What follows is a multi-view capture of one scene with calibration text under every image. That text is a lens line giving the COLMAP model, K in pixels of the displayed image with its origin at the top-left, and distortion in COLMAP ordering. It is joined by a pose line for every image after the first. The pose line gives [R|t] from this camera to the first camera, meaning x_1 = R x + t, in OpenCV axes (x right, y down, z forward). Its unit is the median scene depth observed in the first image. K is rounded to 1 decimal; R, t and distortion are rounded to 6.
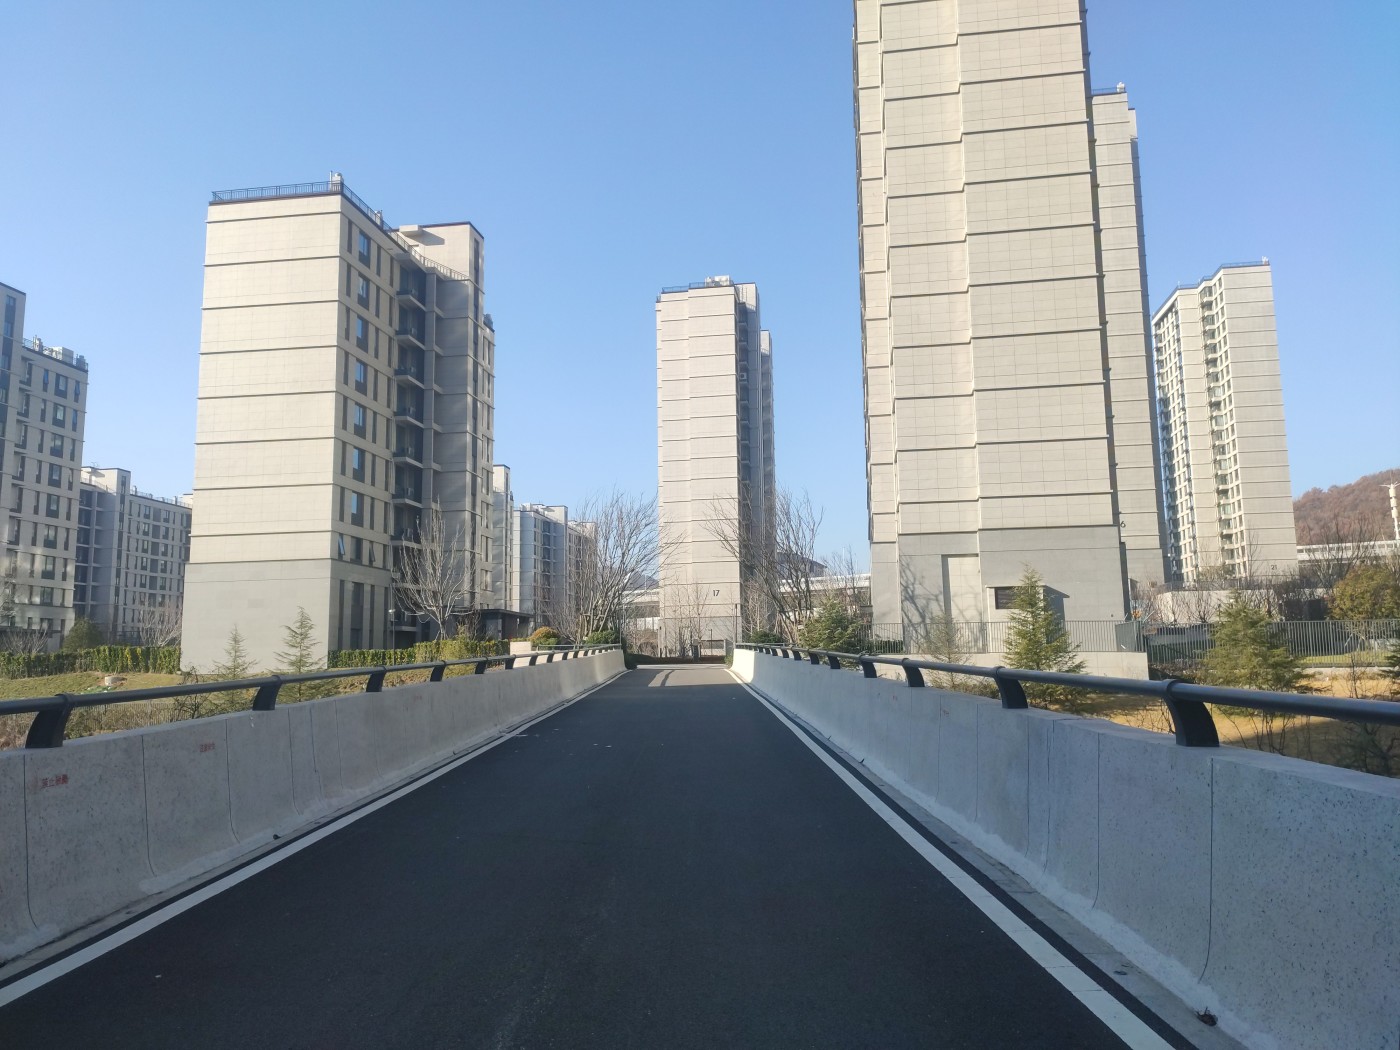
lens RADIAL K [[1043.1, 0, 688.9], [0, 1043.1, 516.2], [0, 0, 1]] dist [0.066657, -0.082184]
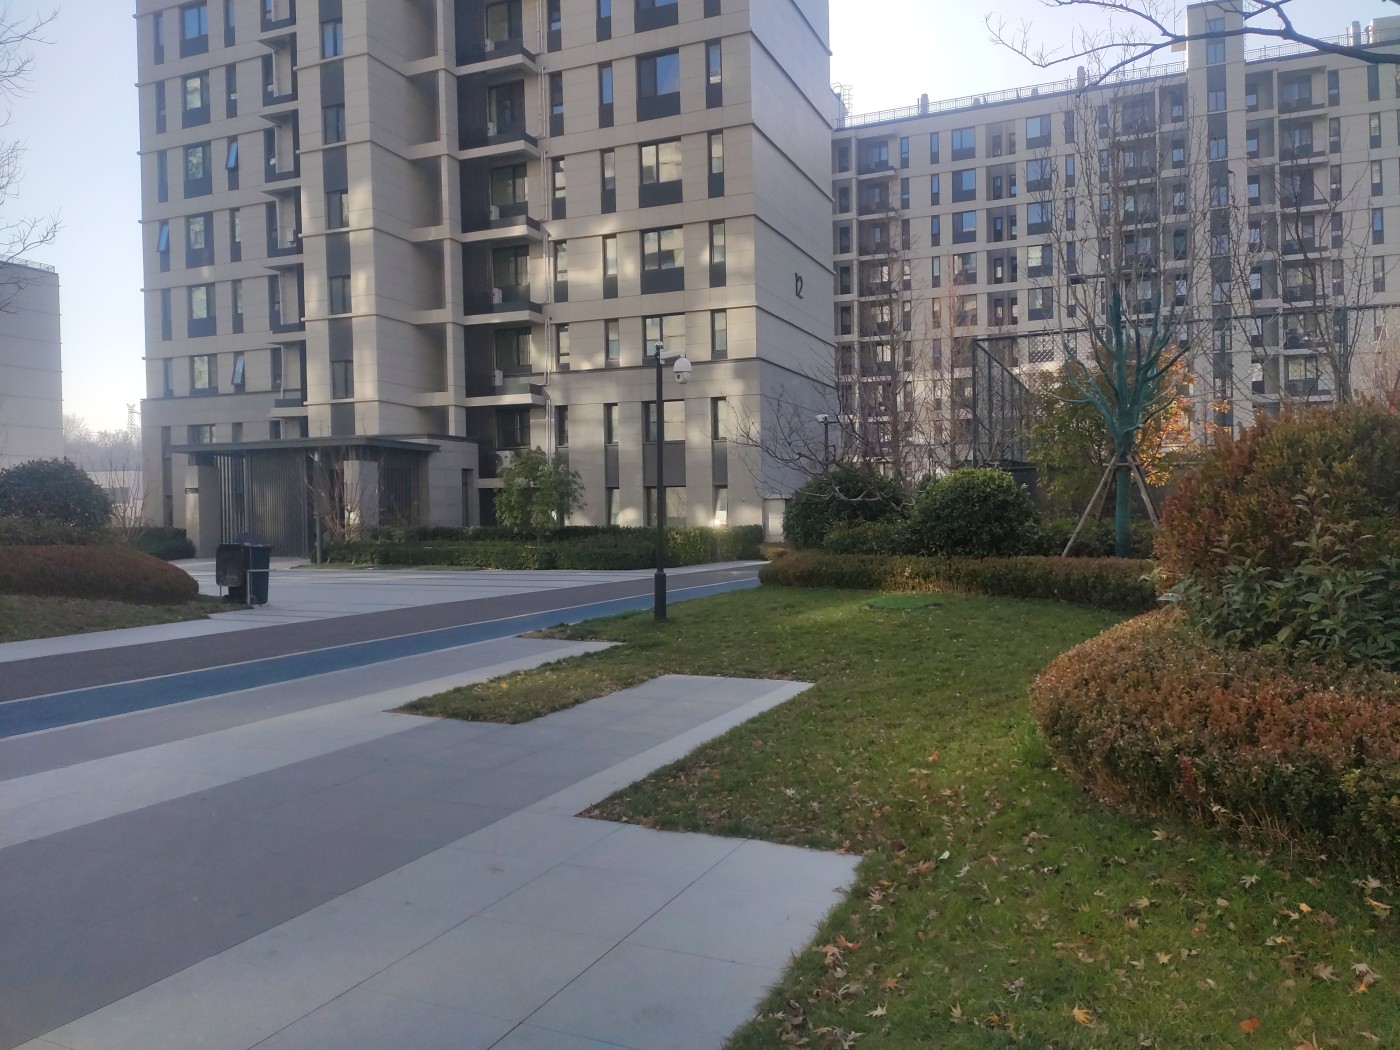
lens RADIAL K [[1043.1, 0, 736.5], [0, 1043.1, 520.8], [0, 0, 1]] dist [0.066657, -0.082184]
pose [[-0.250496, 0.024882, -0.967798, -0.402379], [0.147870, 0.988923, -0.012848, 0.217631], [0.956758, -0.146327, -0.251401, 1.663333]]
